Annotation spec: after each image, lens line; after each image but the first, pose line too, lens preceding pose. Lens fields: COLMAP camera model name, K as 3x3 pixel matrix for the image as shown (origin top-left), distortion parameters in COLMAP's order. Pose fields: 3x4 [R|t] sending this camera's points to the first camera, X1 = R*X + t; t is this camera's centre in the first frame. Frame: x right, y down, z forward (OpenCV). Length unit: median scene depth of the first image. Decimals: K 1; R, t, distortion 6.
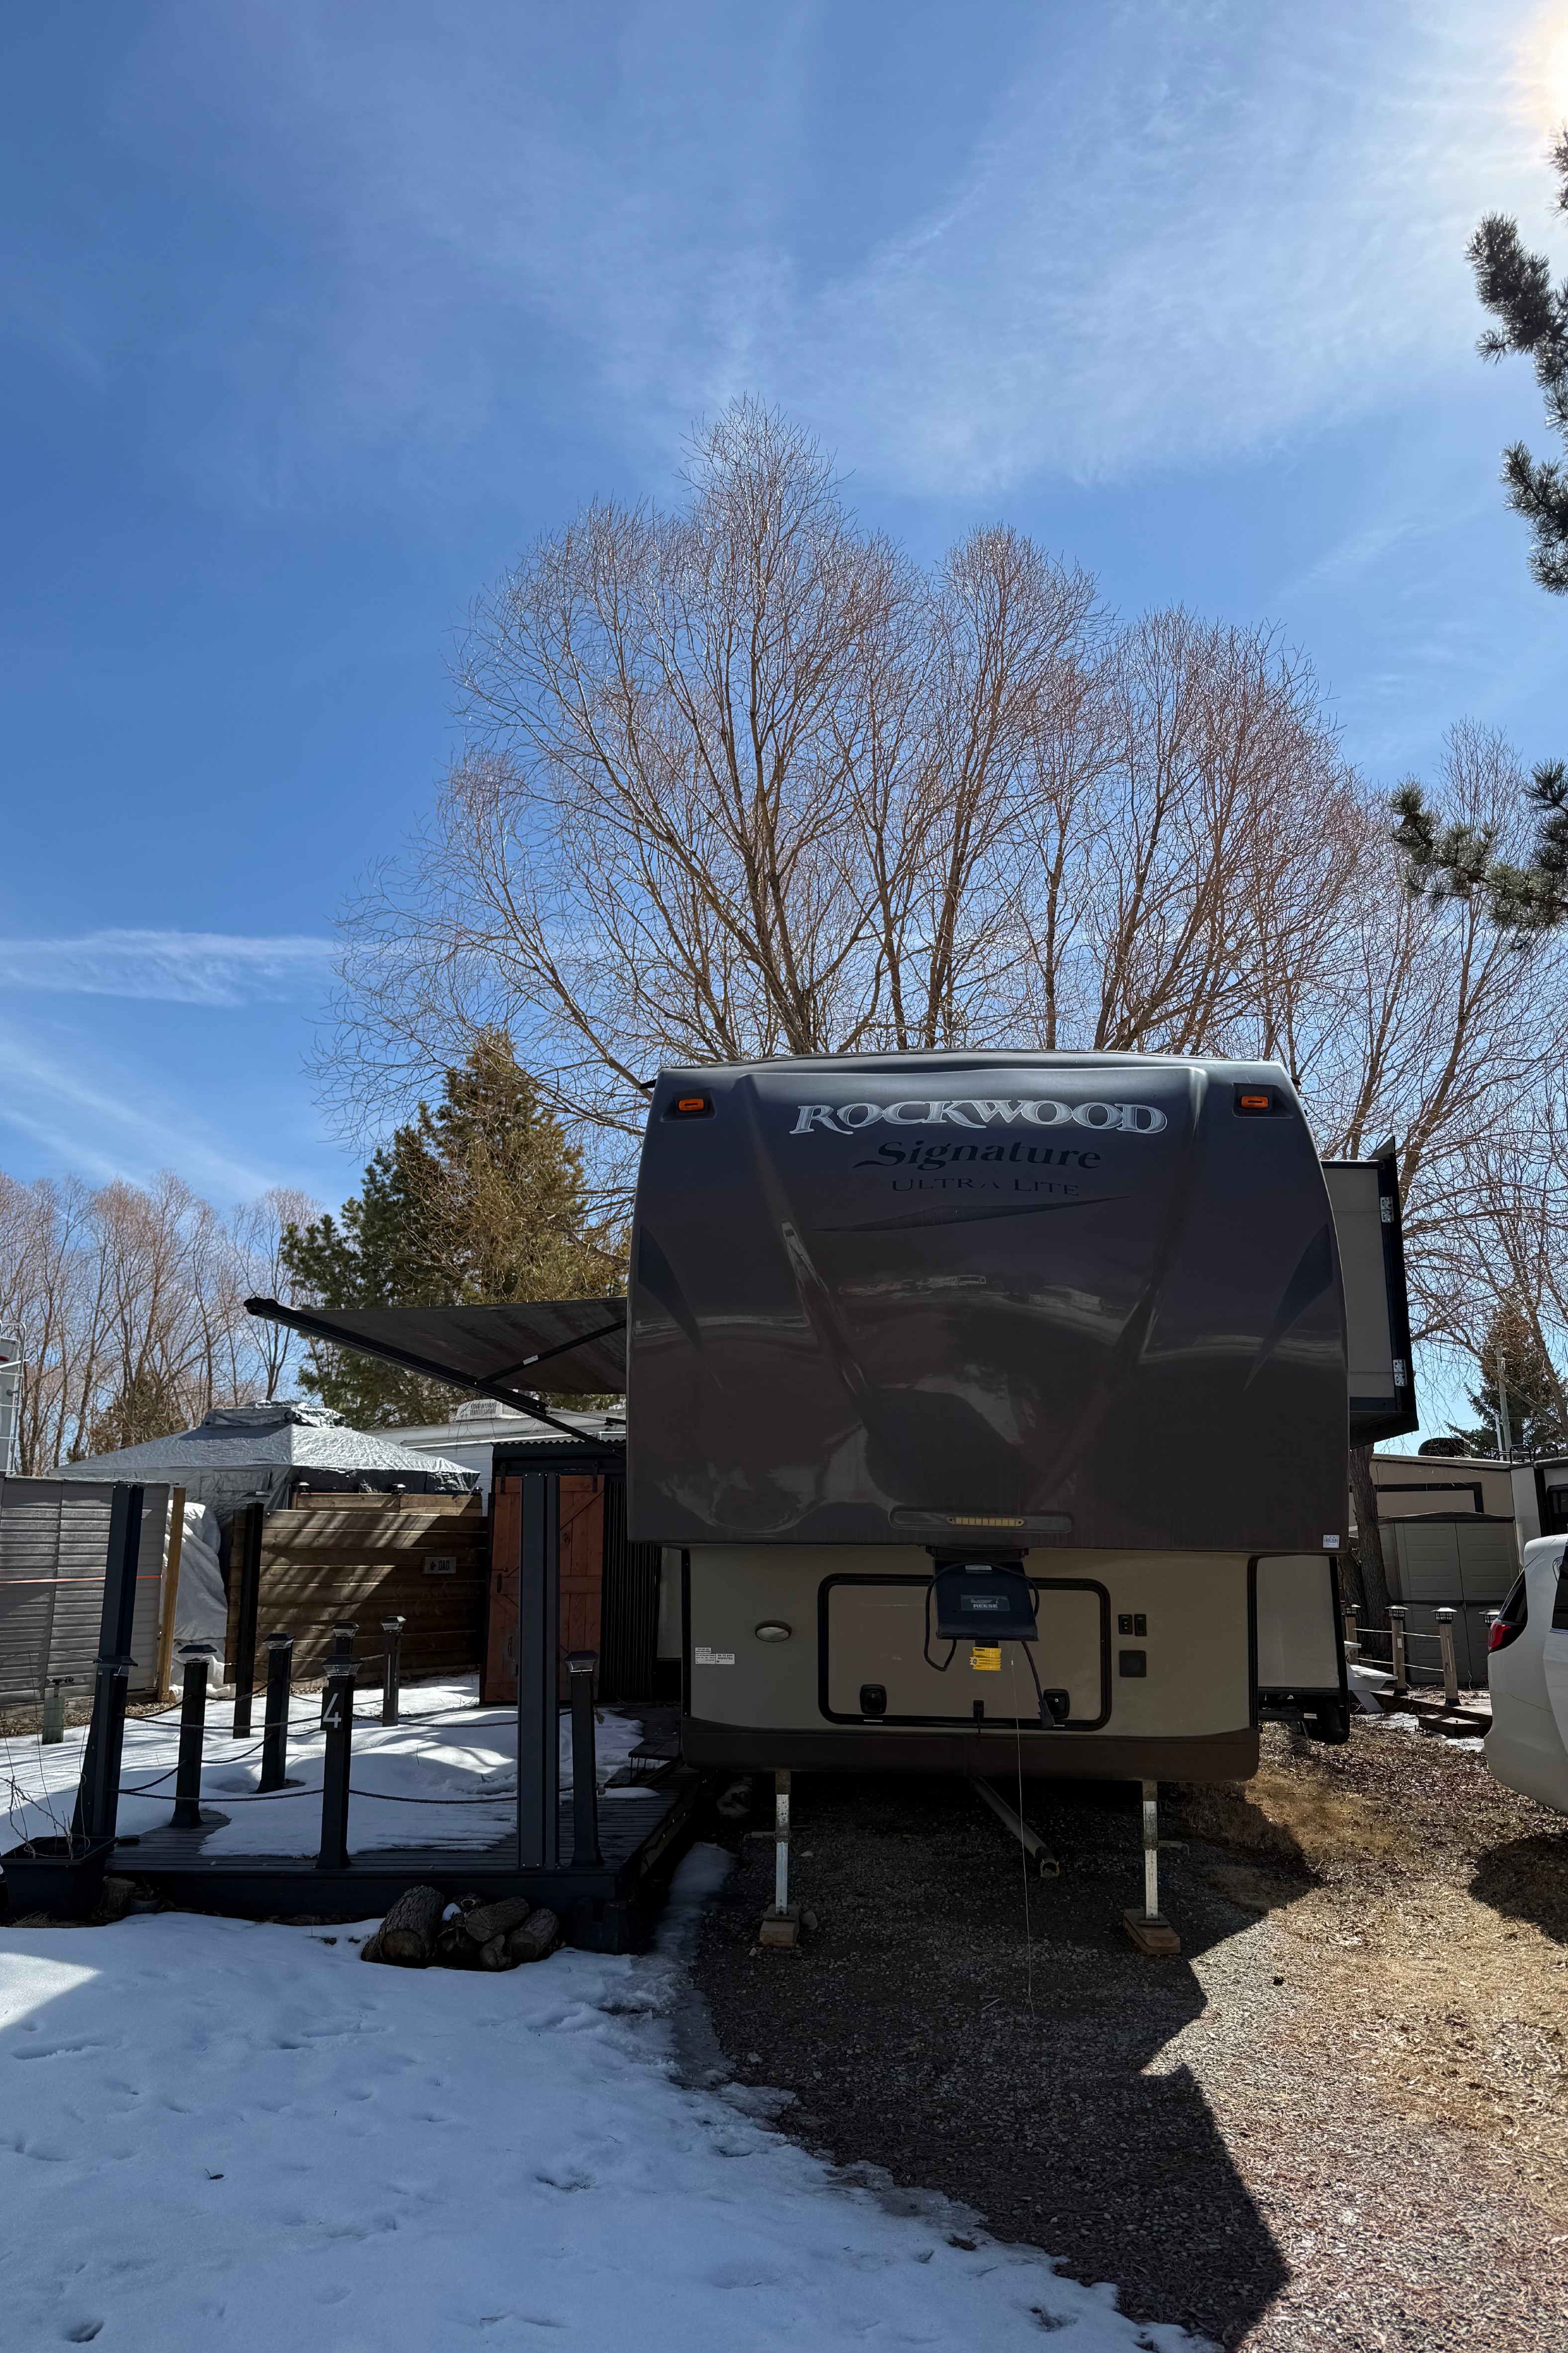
lens RADIAL K [[1665.9, 0, 783.0], [0, 1665.9, 1180.3], [0, 0, 1]] dist [-0.005924, -0.002911]
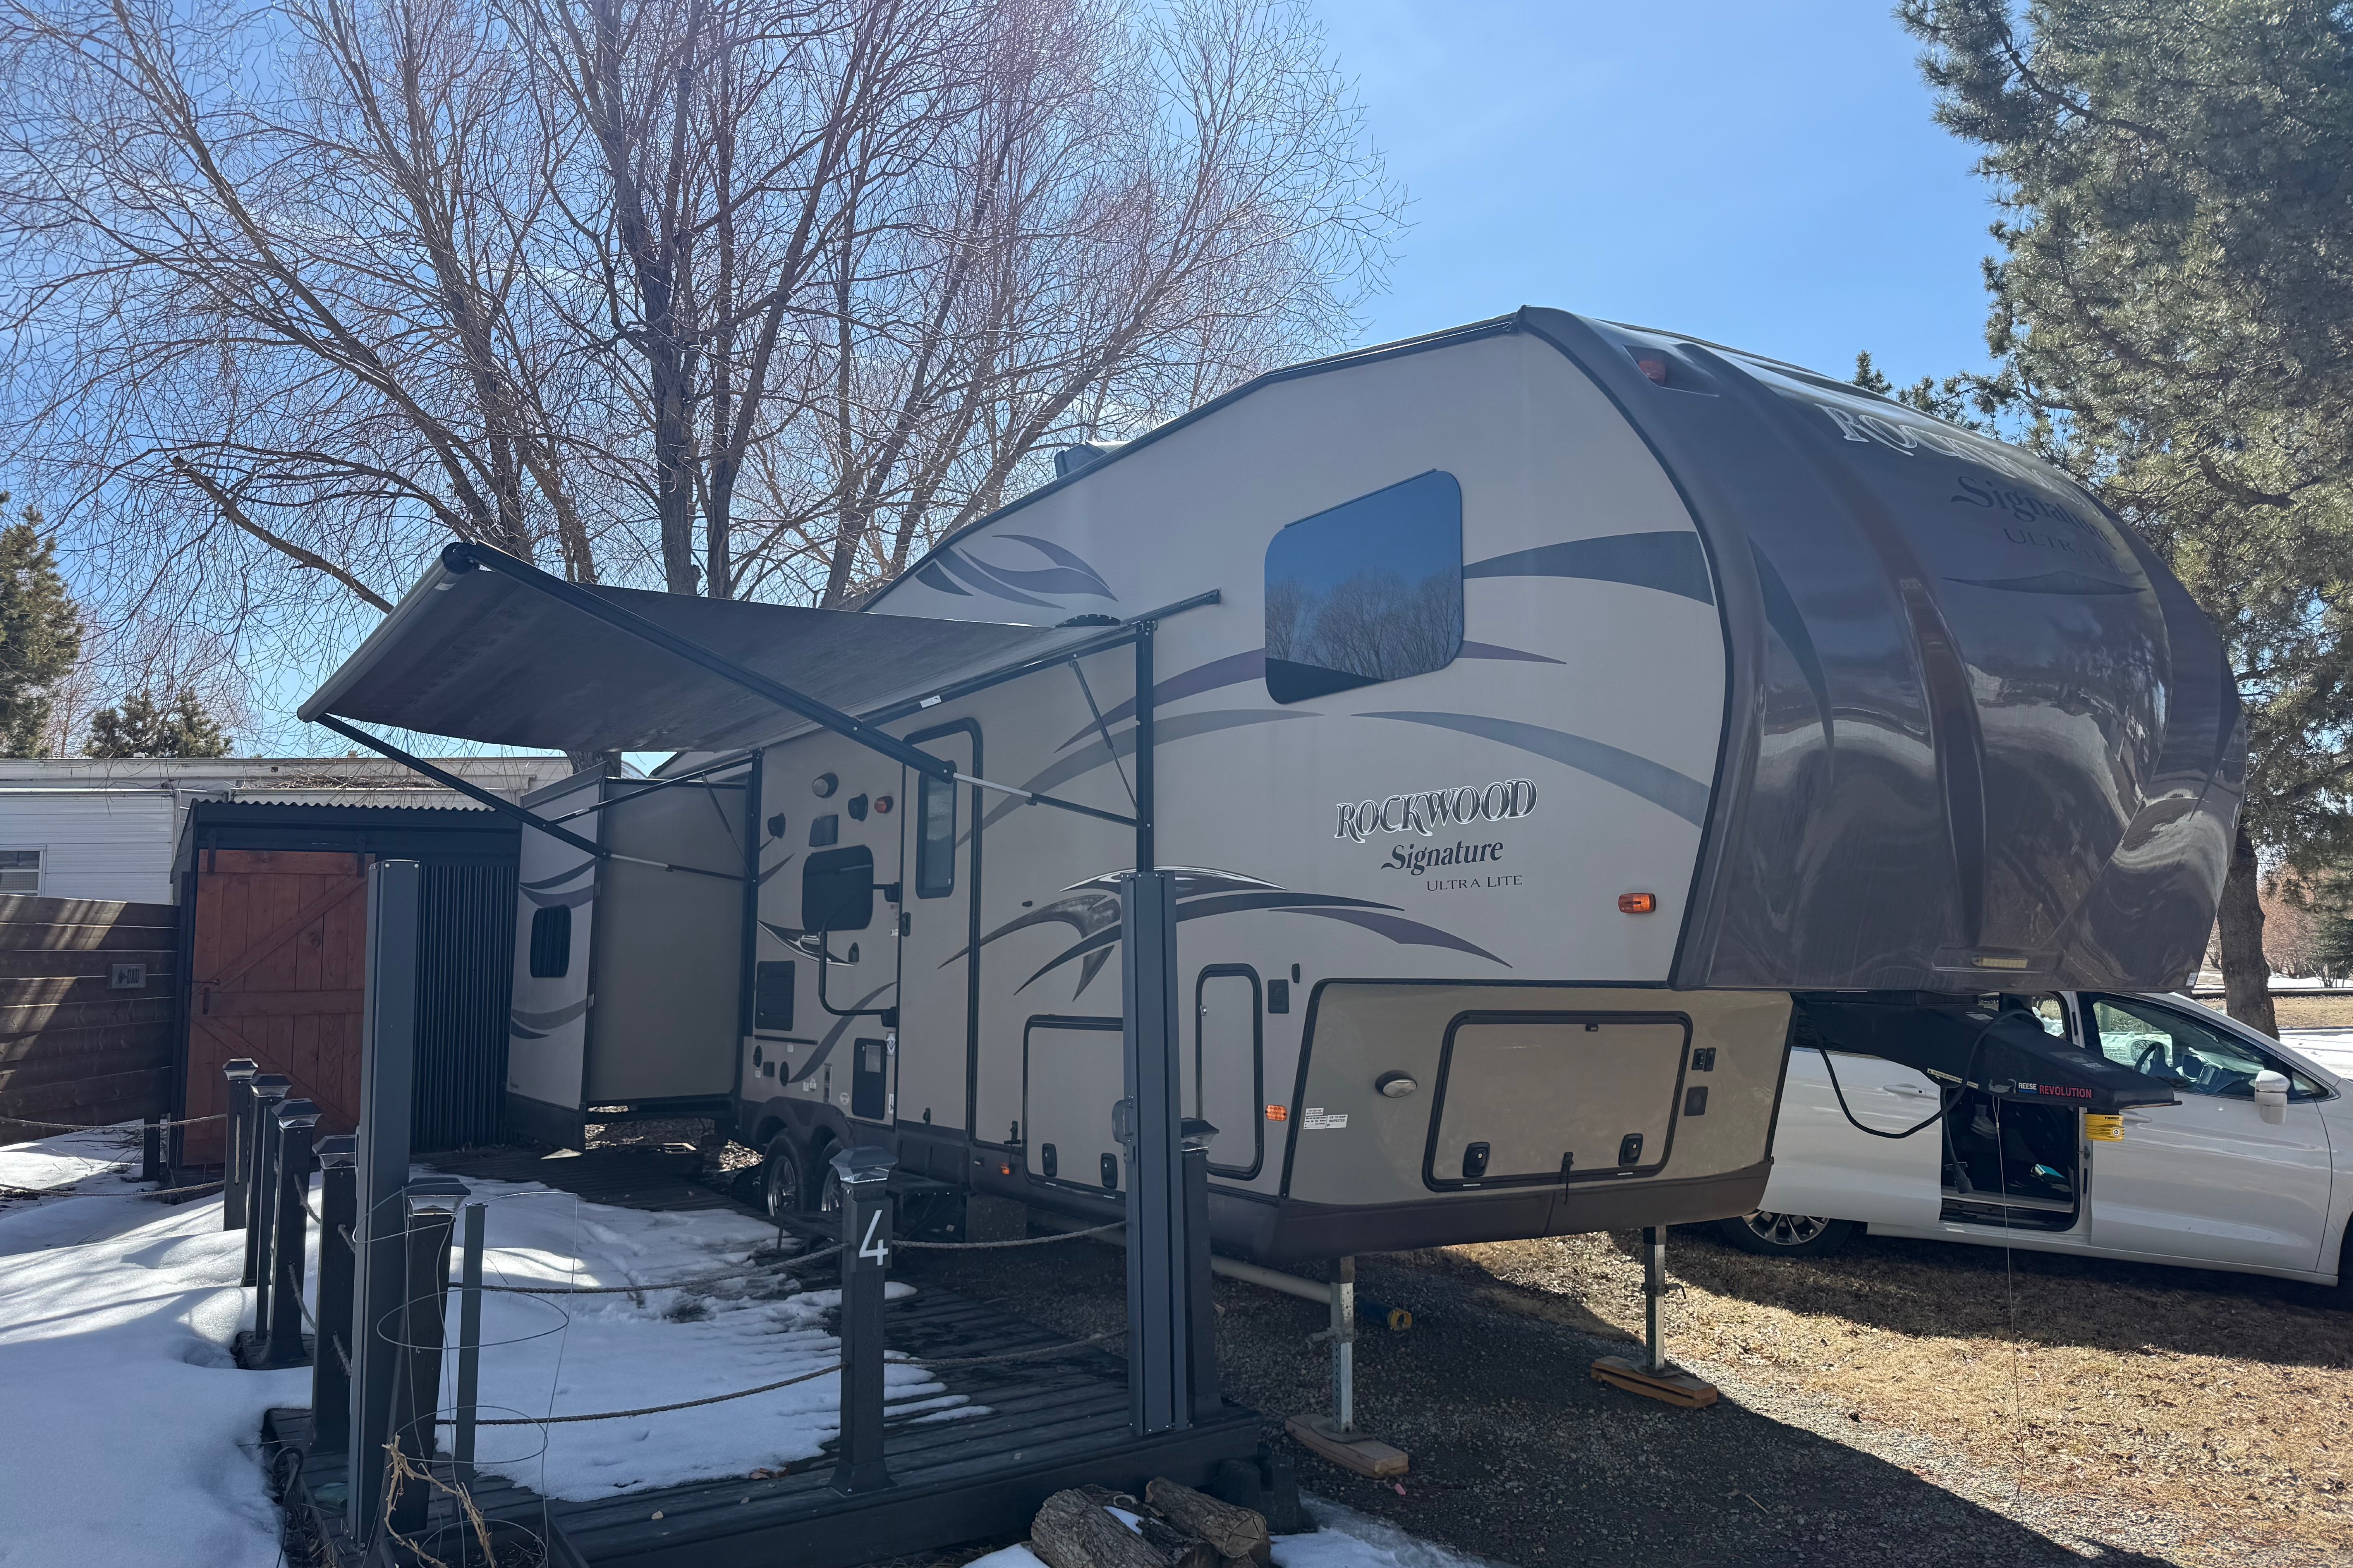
lens RADIAL K [[1665.9, 0, 1175.5], [0, 1665.9, 781.5], [0, 0, 1]] dist [-0.005924, -0.002911]
pose [[0.804877, 0.063885, 0.589994, -0.553727], [-0.136308, 0.987510, 0.079025, 0.085210], [-0.577576, -0.144026, 0.803531, 0.458638]]
